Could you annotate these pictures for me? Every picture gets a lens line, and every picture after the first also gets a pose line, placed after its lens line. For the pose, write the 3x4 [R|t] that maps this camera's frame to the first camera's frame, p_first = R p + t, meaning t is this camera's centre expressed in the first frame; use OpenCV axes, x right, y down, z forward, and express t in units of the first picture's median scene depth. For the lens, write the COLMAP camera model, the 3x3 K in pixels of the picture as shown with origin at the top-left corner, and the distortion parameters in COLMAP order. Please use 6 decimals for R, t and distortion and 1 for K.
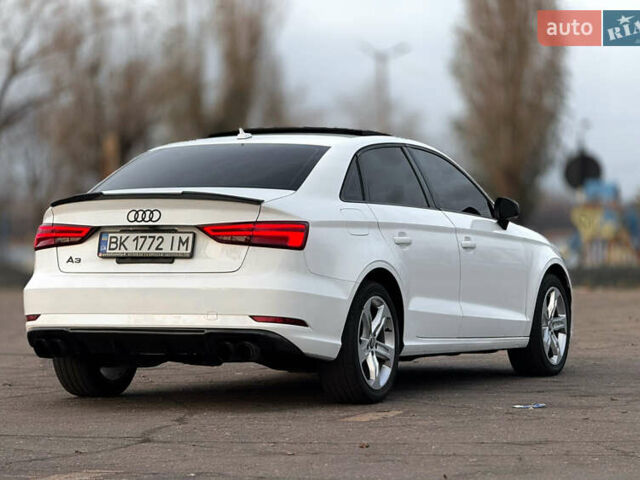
lens RADIAL K [[3011.4, 0, 320.0], [0, 3011.4, 240.0], [0, 0, 1]] dist [-0.131785, -2.943734]
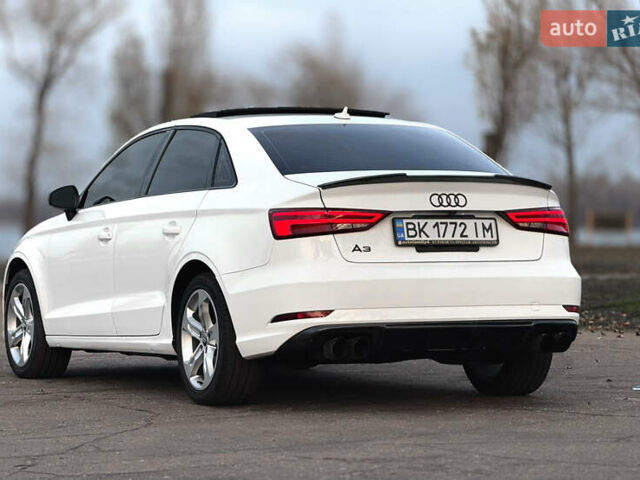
lens RADIAL K [[3011.4, 0, 320.0], [0, 3011.4, 240.0], [0, 0, 1]] dist [-0.131785, -2.943734]
pose [[0.634950, -0.000467, 0.772553, -0.793493], [0.002341, 0.999996, -0.001320, 0.005271], [-0.772550, 0.002647, 0.634949, 0.443991]]
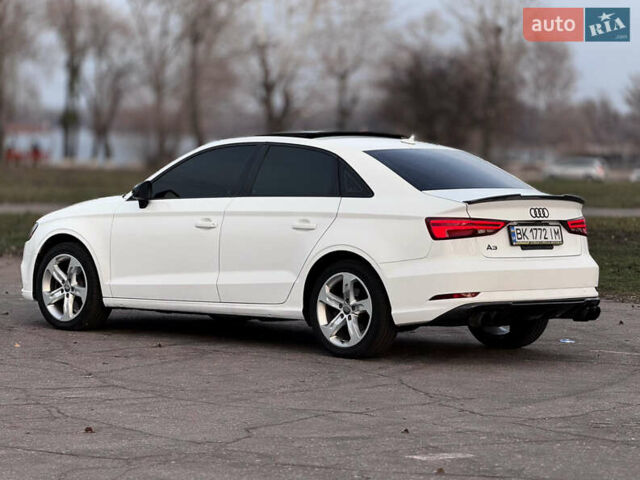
lens RADIAL K [[3011.4, 0, 320.0], [0, 3011.4, 240.0], [0, 0, 1]] dist [-0.131785, -2.943734]
pose [[0.287039, -0.024198, 0.957613, -1.312258], [-0.026338, 0.999104, 0.033141, -0.036410], [-0.957557, -0.034735, 0.286144, 0.719829]]
